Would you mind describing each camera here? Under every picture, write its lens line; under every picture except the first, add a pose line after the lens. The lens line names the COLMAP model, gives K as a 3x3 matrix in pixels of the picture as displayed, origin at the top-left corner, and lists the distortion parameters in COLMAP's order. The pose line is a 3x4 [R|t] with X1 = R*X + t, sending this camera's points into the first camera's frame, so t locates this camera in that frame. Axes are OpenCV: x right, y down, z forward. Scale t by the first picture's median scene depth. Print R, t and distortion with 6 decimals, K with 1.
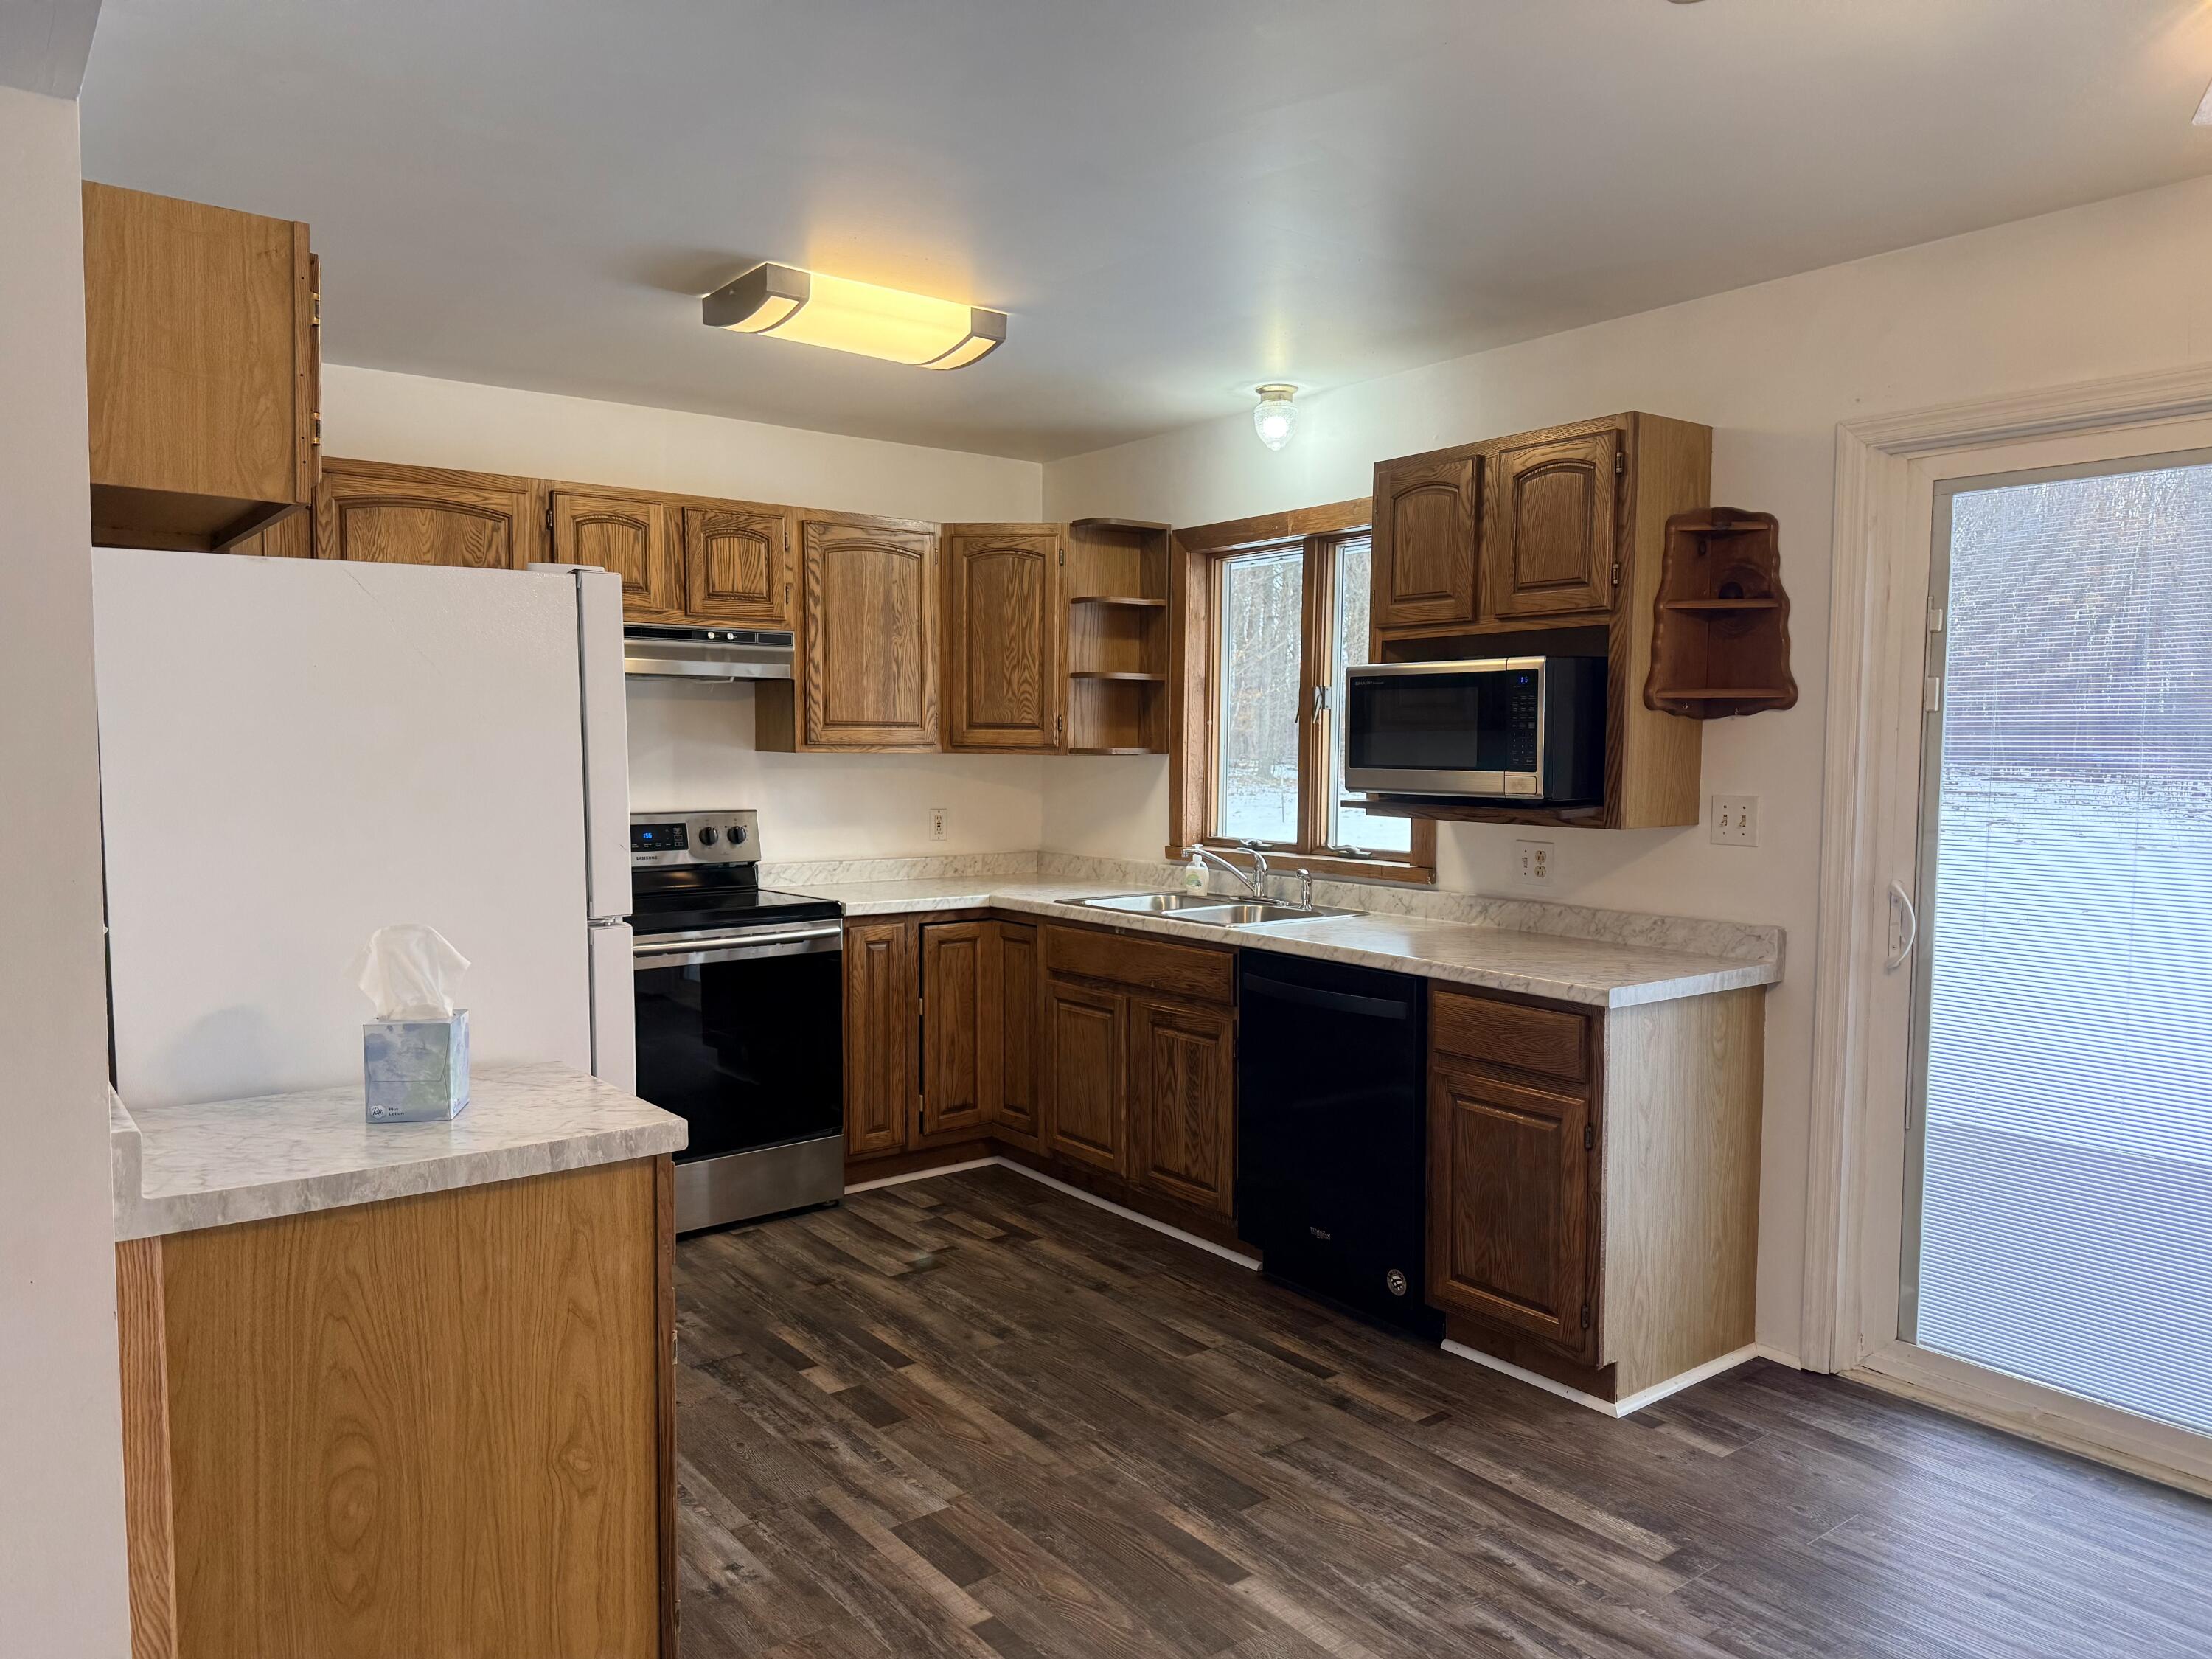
lens RADIAL K [[1539.2, 0, 1108.1], [0, 1539.2, 844.4], [0, 0, 1]] dist [0.077503, -0.057198]
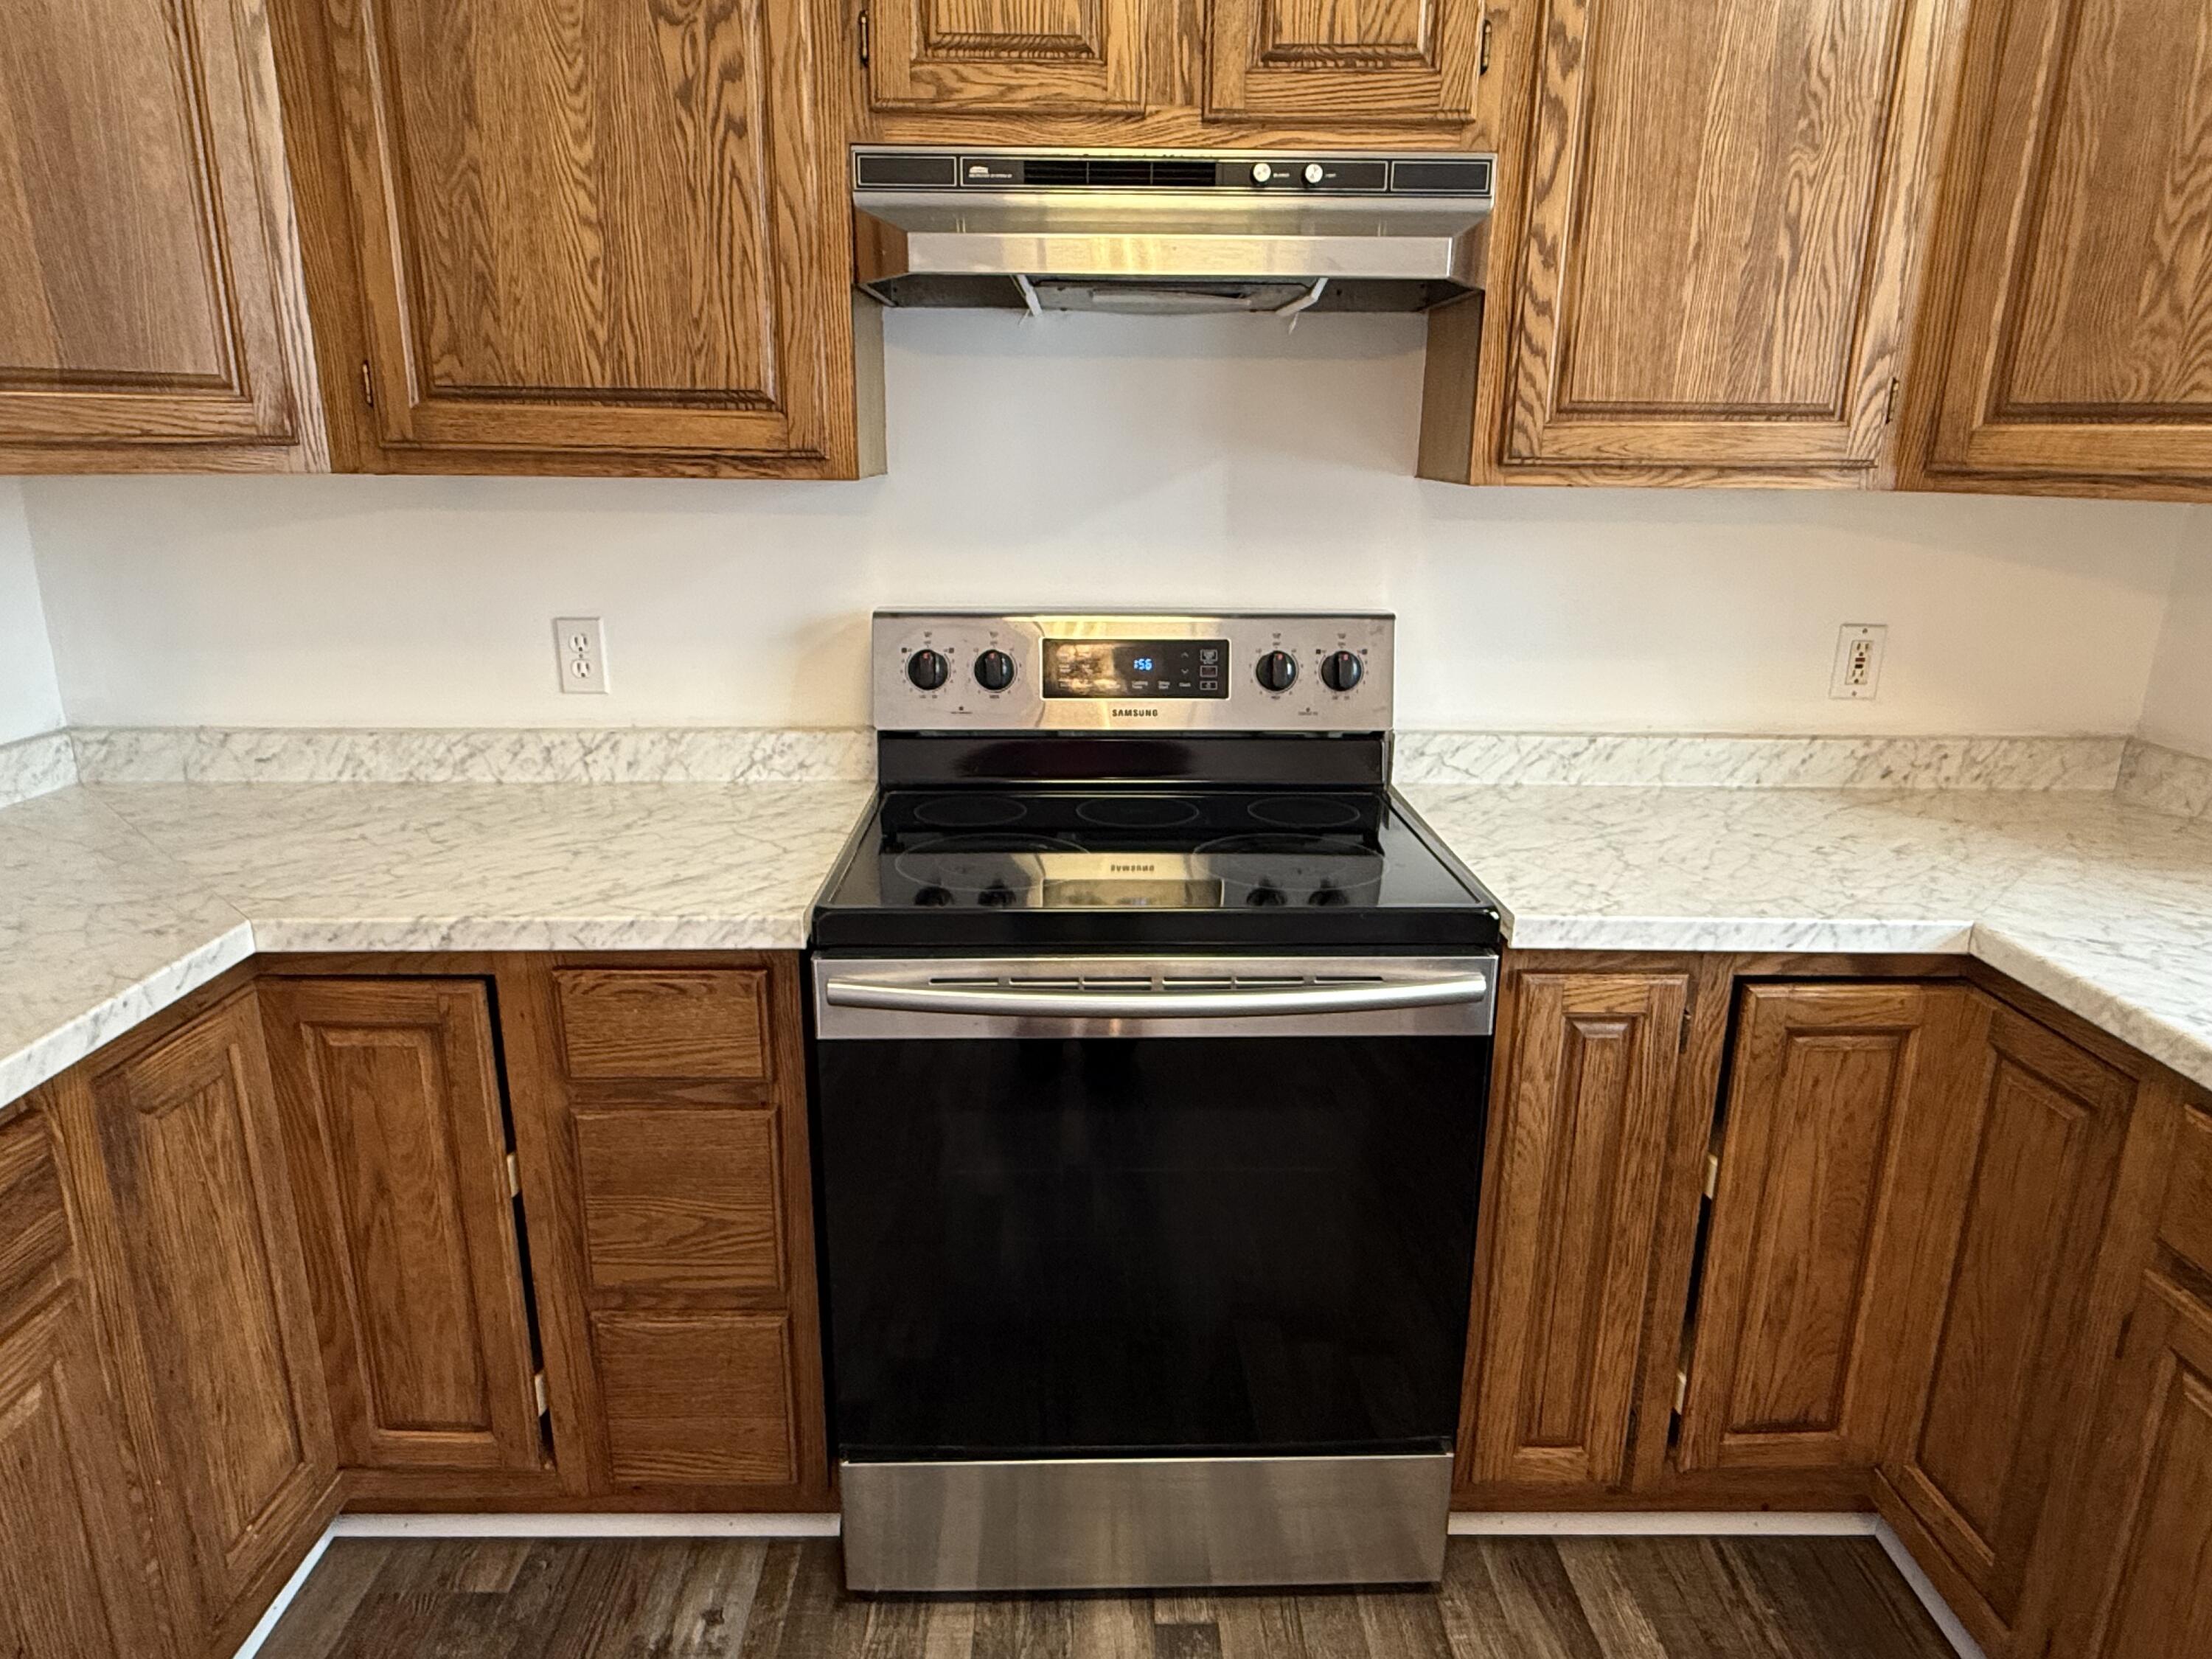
lens RADIAL K [[1371.3, 0, 1105.3], [0, 1371.3, 829.7], [0, 0, 1]] dist [0.016768, -0.008710]
pose [[0.807701, 0.165540, -0.565875, -0.071448], [-0.047519, 0.974930, 0.217379, -0.051489], [0.587674, -0.148688, 0.795318, 0.730897]]
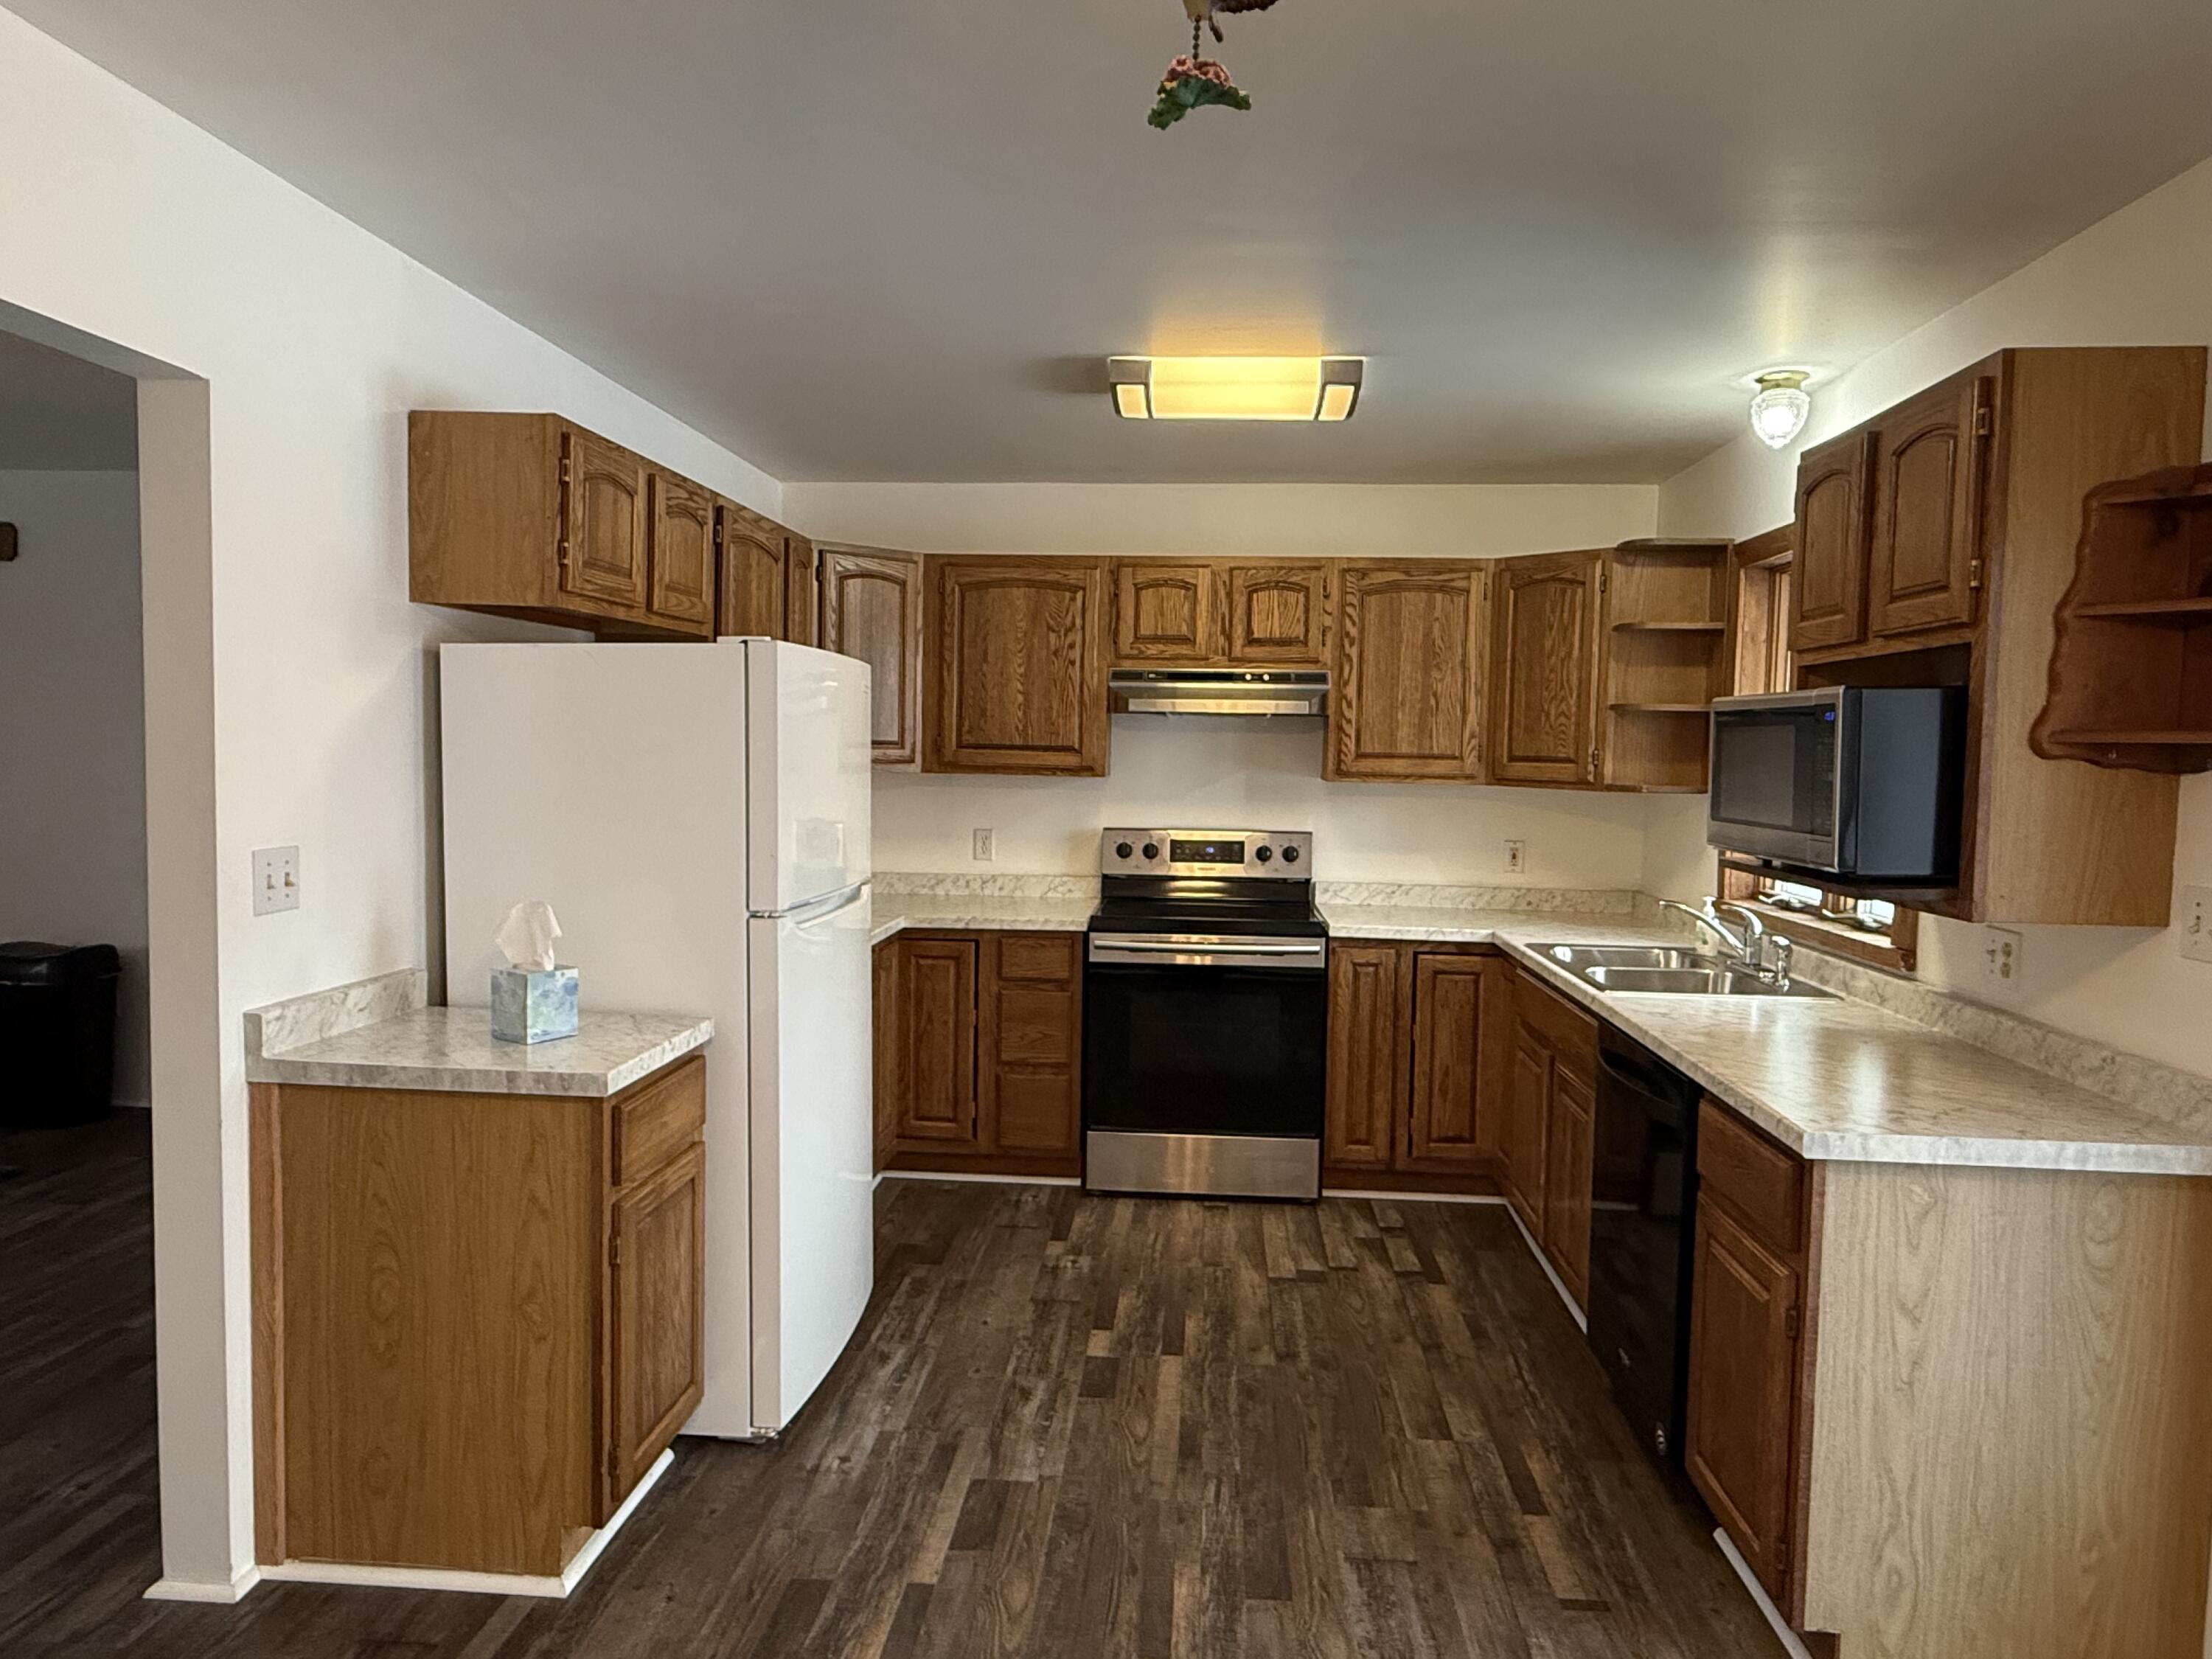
lens RADIAL K [[1371.3, 0, 1108.9], [0, 1371.3, 831.3], [0, 0, 1]] dist [0.016768, -0.008710]
pose [[0.750001, 0.051824, -0.659403, 0.360084], [-0.061782, 0.998056, 0.008170, -0.025970], [0.658545, 0.034612, 0.751745, 0.195740]]
